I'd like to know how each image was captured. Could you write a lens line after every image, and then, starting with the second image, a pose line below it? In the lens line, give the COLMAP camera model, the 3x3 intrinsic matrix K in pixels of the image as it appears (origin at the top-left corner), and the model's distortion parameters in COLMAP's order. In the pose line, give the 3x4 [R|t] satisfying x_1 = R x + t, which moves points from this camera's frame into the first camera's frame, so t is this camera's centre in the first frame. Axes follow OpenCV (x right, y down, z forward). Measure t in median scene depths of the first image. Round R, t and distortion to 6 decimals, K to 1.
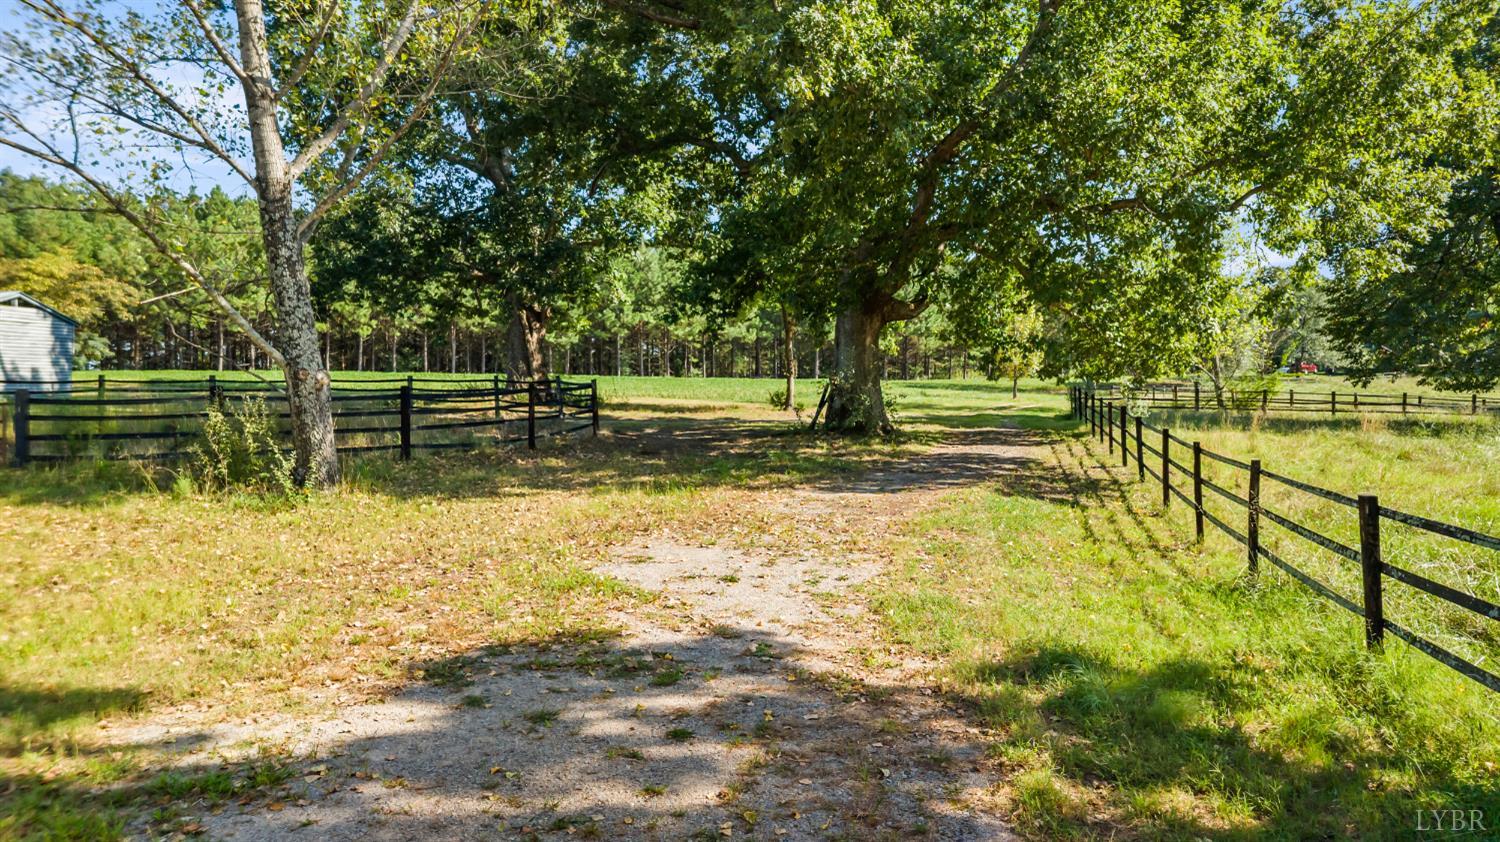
lens RADIAL K [[1031.9, 0, 744.0], [0, 1031.9, 390.5], [0, 0, 1]] dist [-0.000508, -0.001547]
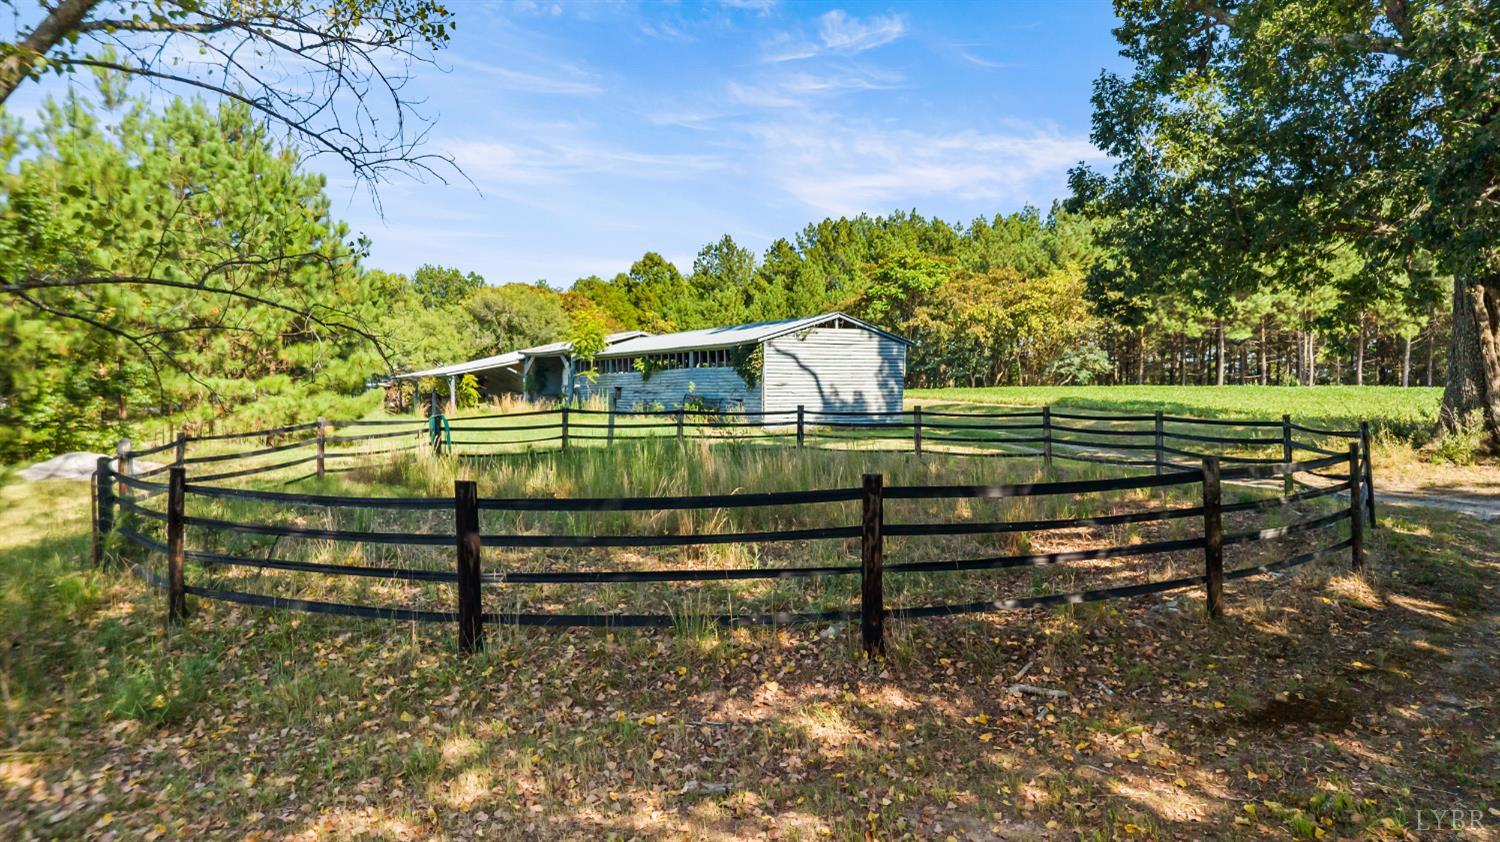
lens RADIAL K [[988.3, 0, 750.0], [0, 988.3, 421.0], [0, 0, 1]] dist [-0.000035, -0.000066]
pose [[0.505247, 0.031009, -0.862418, 0.050019], [-0.007664, 0.999476, 0.031447, -0.022866], [0.862941, -0.009279, 0.505220, 0.463246]]
